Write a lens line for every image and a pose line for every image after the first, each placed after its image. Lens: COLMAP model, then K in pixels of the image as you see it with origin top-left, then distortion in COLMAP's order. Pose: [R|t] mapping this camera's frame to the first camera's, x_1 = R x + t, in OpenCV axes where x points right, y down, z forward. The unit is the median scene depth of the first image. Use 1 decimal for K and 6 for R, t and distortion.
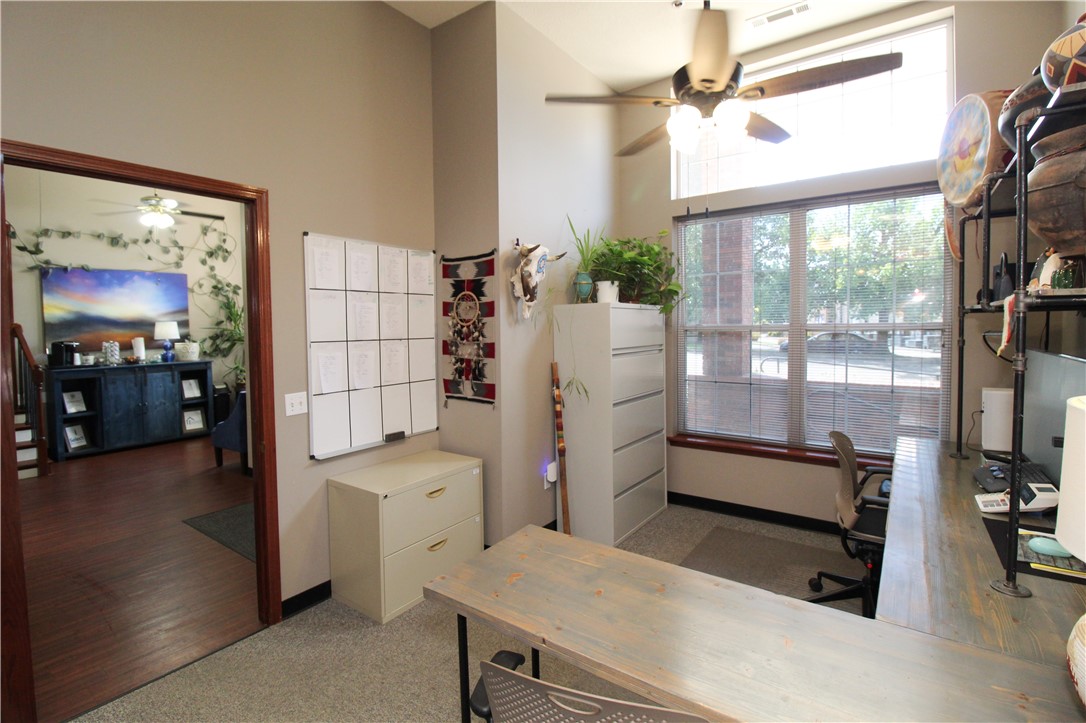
lens RADIAL K [[503.6, 0, 543.3], [0, 503.6, 343.5], [0, 0, 1]] dist [-0.000119, -0.013619]
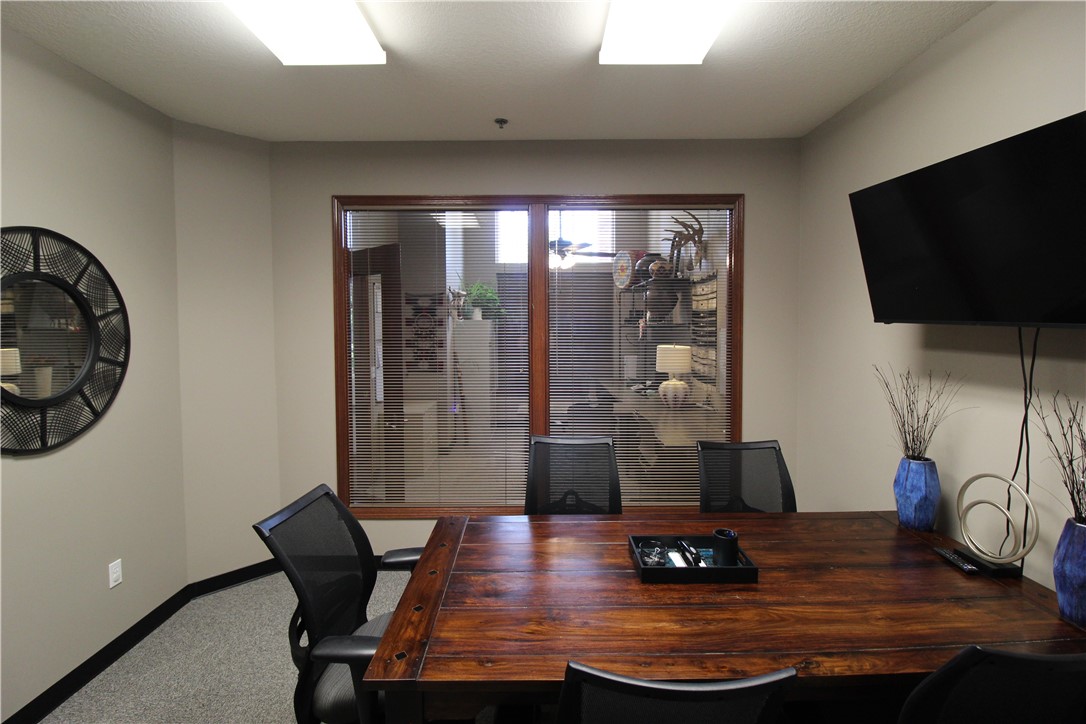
lens RADIAL K [[503.6, 0, 543.3], [0, 503.6, 344.0], [0, 0, 1]] dist [-0.000119, -0.013619]
pose [[0.812324, -0.011975, 0.583083, -0.897819], [0.018535, 0.999814, -0.005288, 0.030075], [-0.582911, 0.015103, 0.812395, -0.790960]]
